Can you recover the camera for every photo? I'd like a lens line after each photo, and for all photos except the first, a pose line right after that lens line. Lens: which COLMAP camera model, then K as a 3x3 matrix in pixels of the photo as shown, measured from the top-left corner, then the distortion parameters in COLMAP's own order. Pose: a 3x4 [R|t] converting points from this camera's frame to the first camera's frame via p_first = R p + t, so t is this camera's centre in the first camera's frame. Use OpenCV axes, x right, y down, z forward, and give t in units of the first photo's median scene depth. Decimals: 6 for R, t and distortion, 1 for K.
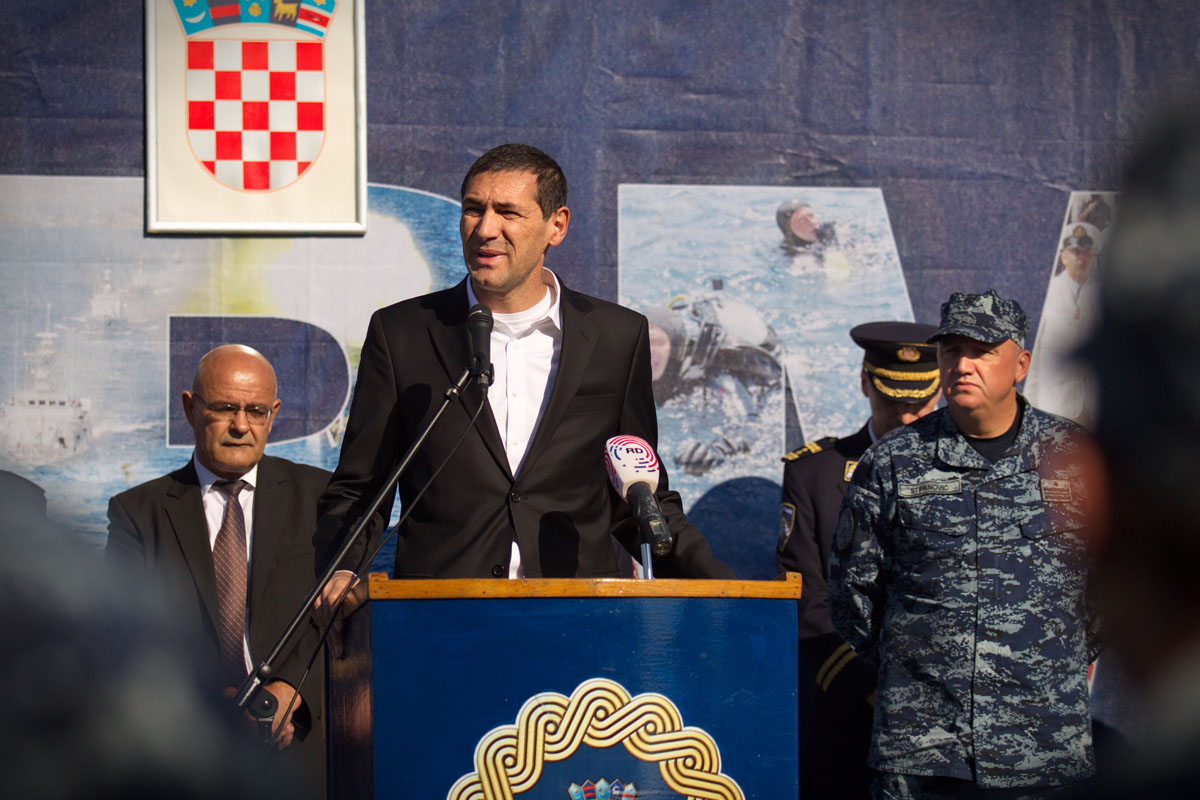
lens RADIAL K [[5483.3, 0, 593.6], [0, 5483.3, 402.5], [0, 0, 1]] dist [0.155792, 0.000000]
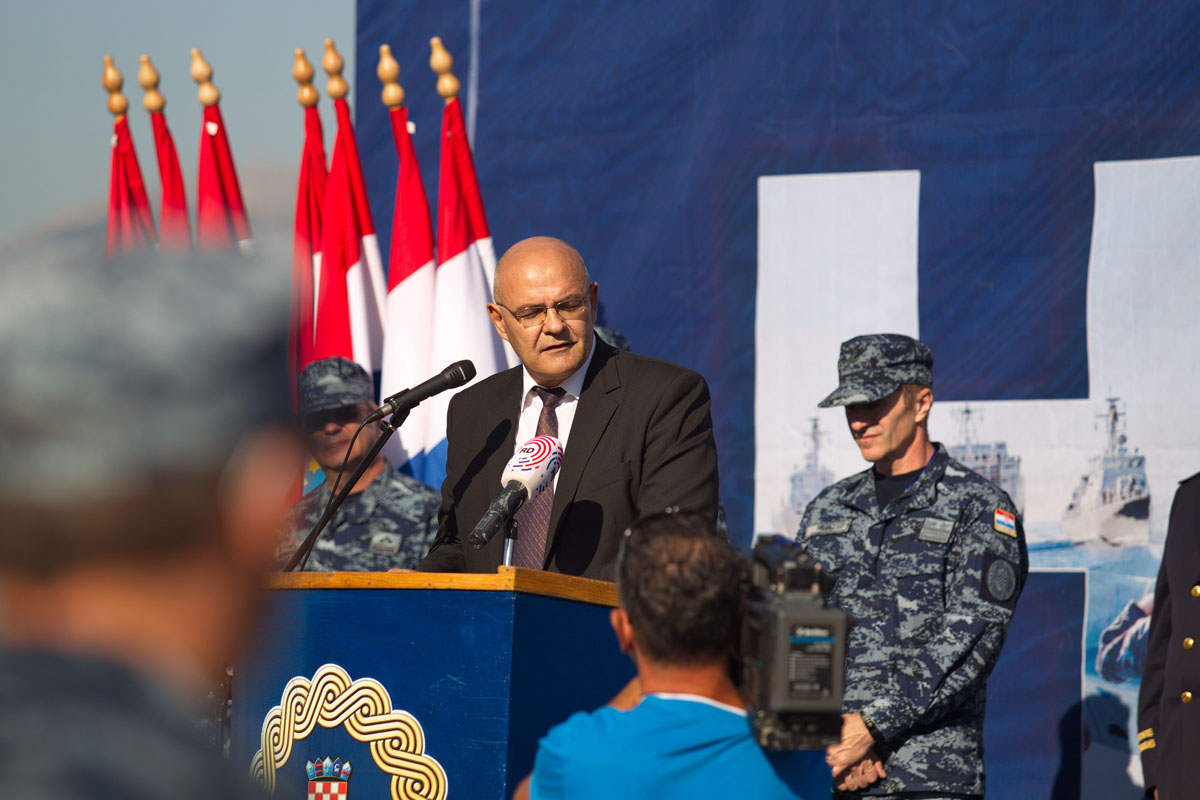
lens RADIAL K [[8166.9, 0, 598.8], [0, 8166.9, 397.9], [0, 0, 1]] dist [0.273528, 0.000000]
pose [[0.597885, -0.013808, -0.801463, 1.211310], [0.022165, 0.999754, -0.000689, -0.000380], [0.801275, -0.017353, 0.598044, 0.057960]]
